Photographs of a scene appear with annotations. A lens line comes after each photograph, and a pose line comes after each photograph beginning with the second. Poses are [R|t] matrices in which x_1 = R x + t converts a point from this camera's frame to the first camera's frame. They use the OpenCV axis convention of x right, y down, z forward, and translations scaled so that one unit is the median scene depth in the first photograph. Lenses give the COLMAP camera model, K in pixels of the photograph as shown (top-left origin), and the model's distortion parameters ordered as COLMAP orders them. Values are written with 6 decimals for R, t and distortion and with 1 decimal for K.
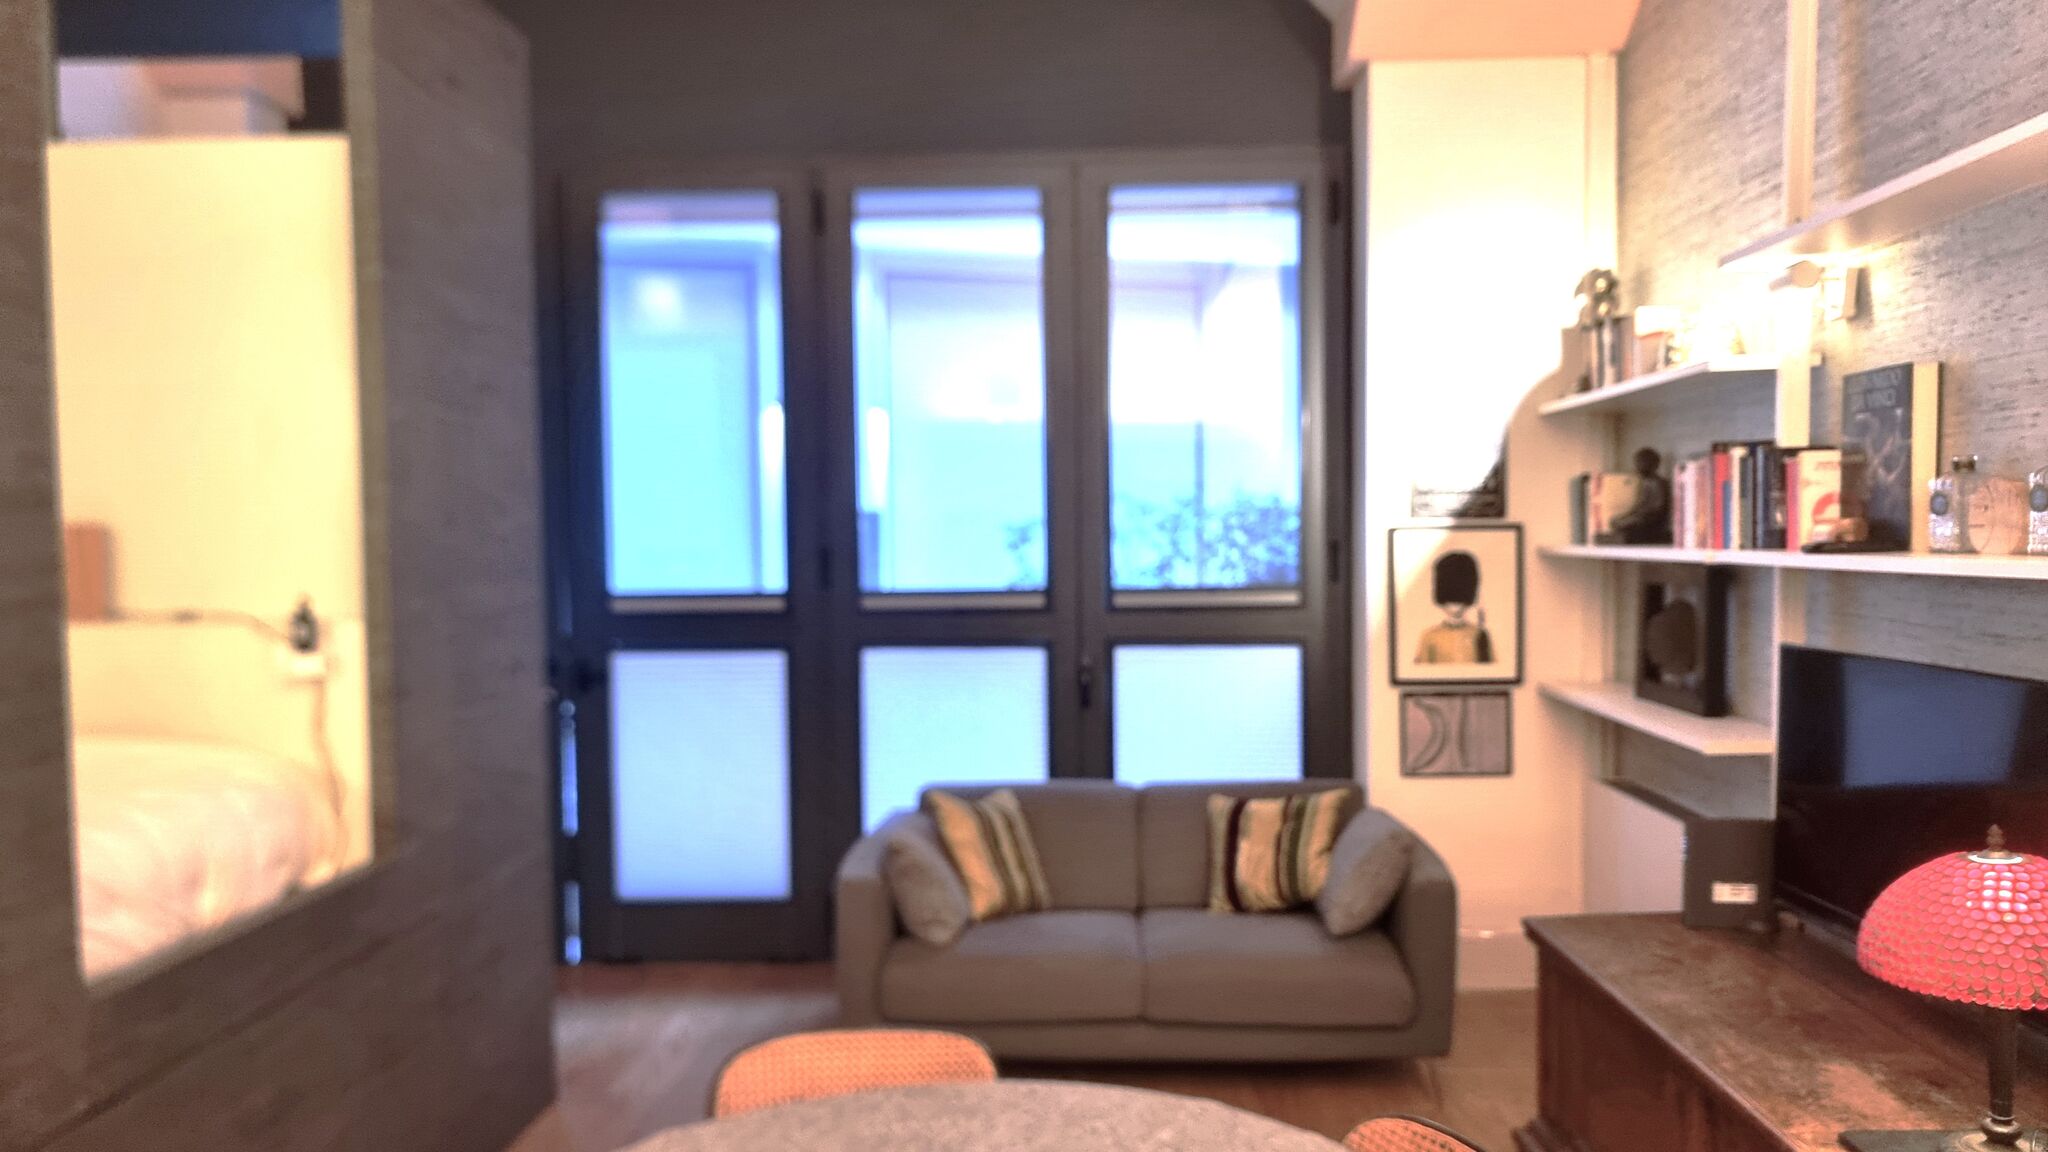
lens RADIAL K [[1437.6, 0, 1024.3], [0, 1437.6, 580.8], [0, 0, 1]] dist [0.000266, -0.000169]
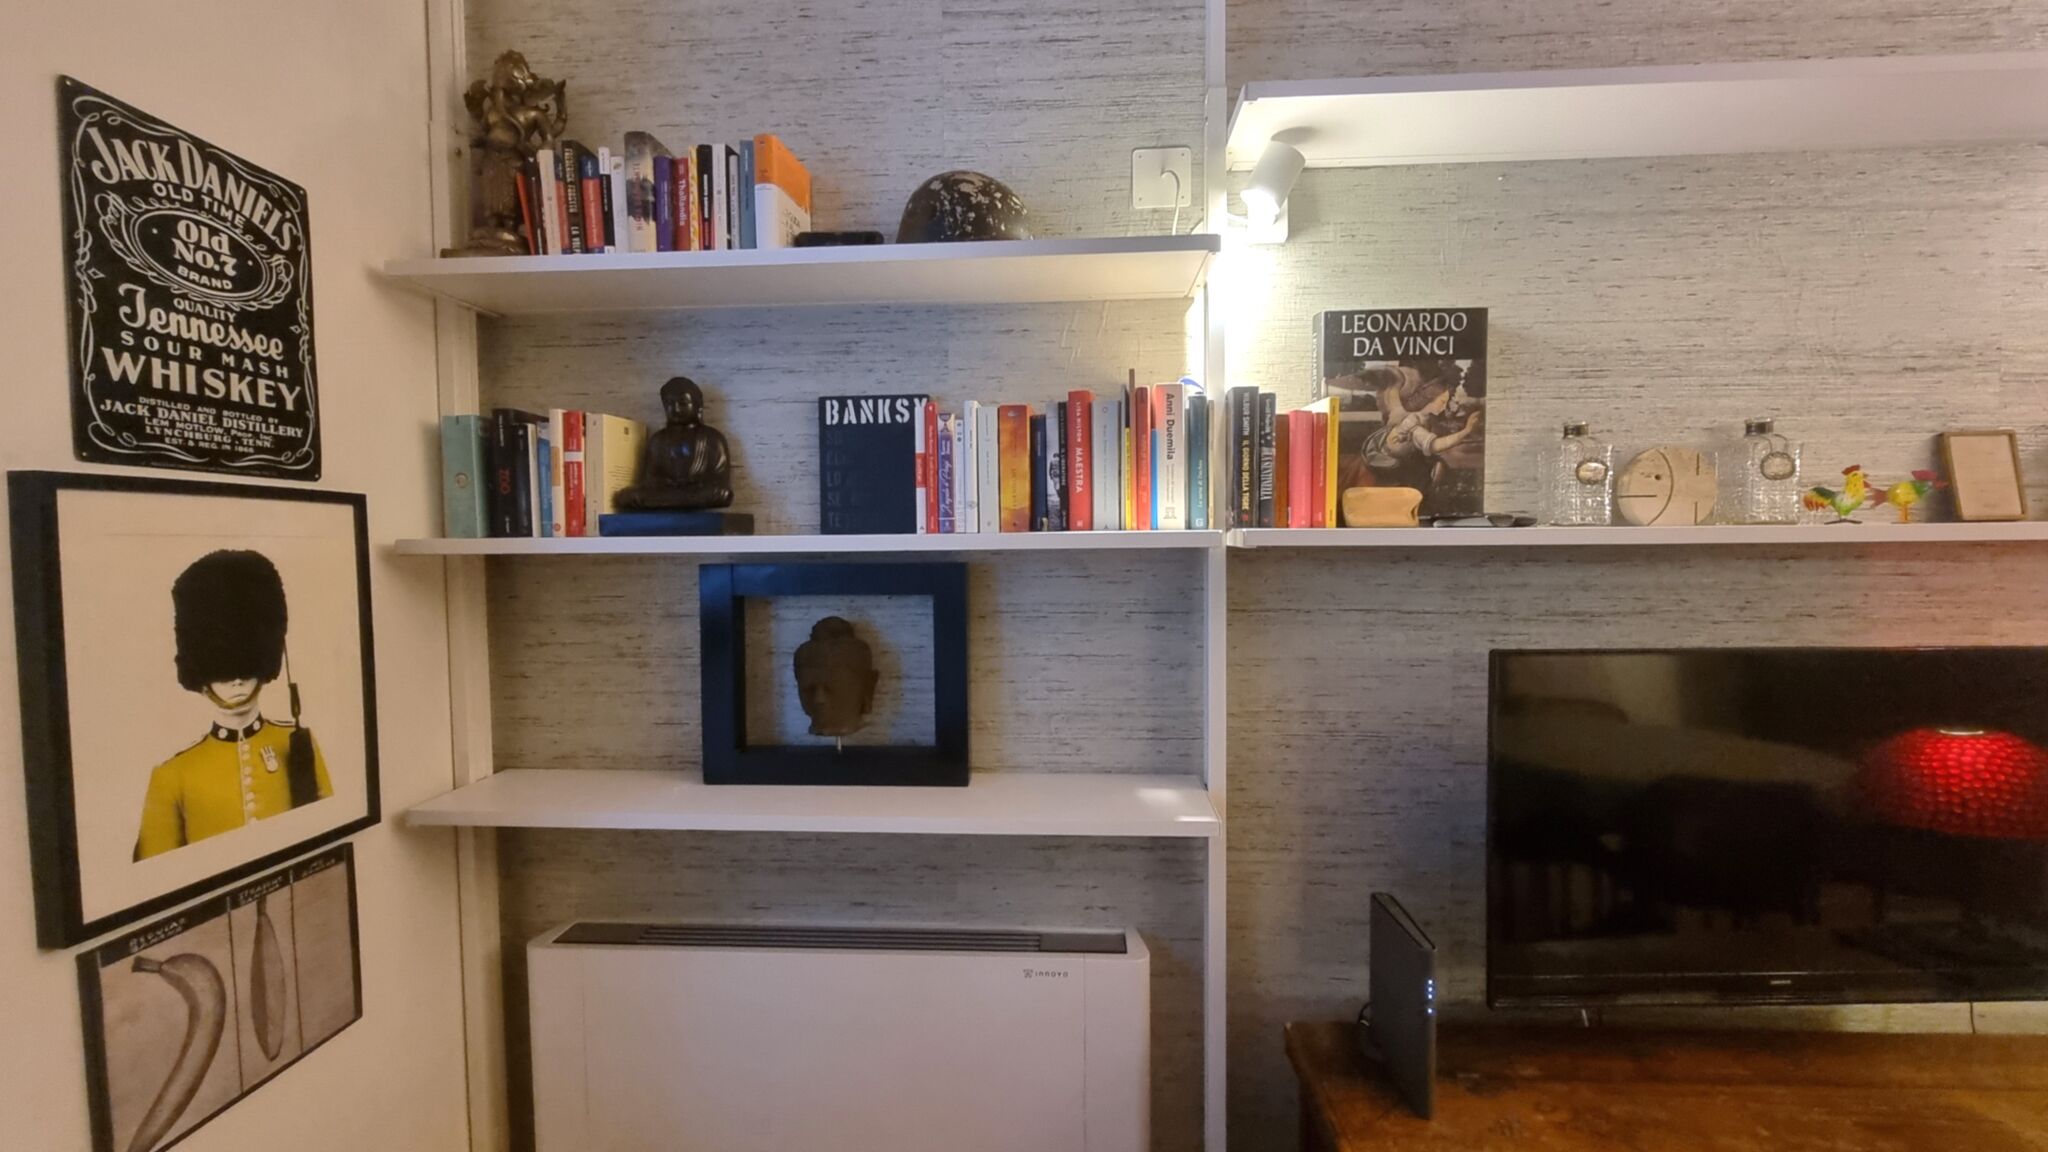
lens RADIAL K [[836.9, 0, 1026.3], [0, 836.9, 578.6], [0, 0, 1]] dist [-0.004254, -0.000573]
pose [[0.006513, -0.030521, 0.999513, 0.066091], [0.042503, 0.998639, 0.030217, -0.010102], [-0.999075, 0.042286, 0.007801, 0.774118]]
